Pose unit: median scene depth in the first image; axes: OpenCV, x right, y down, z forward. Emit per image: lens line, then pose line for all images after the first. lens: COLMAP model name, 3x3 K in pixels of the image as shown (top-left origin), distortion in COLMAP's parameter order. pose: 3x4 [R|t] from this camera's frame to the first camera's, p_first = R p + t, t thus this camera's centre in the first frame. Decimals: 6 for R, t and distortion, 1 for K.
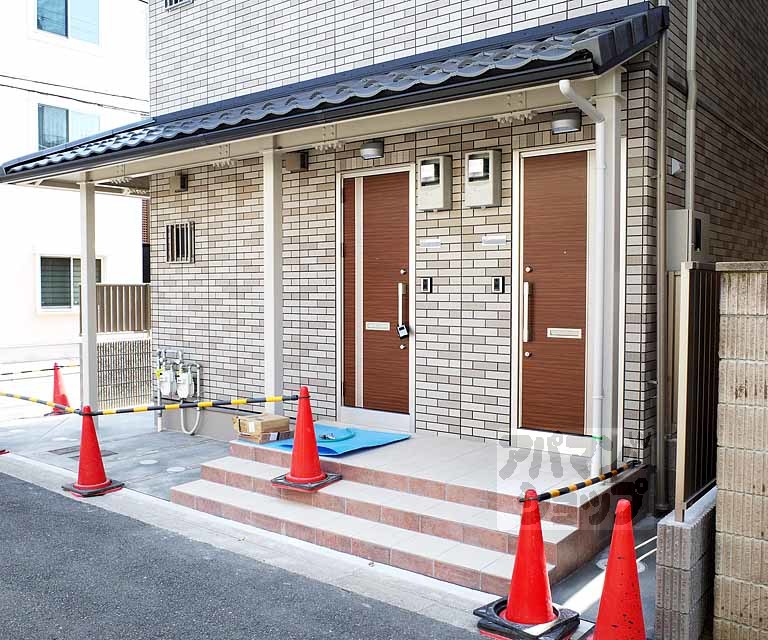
lens RADIAL K [[750.7, 0, 340.0], [0, 750.7, 311.9], [0, 0, 1]] dist [-0.029785, 0.000000]
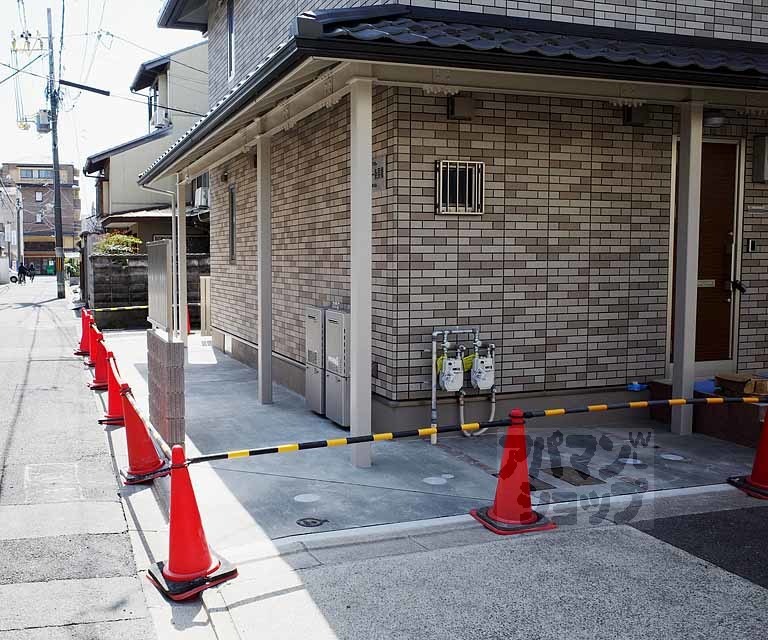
lens RADIAL K [[750.7, 0, 281.5], [0, 750.7, 313.7], [0, 0, 1]] dist [-0.029785, 0.000000]
pose [[0.555393, -0.062697, 0.829221, -0.979501], [0.032293, 0.998028, 0.053832, -0.012253], [-0.830961, -0.003120, 0.556323, 0.753061]]
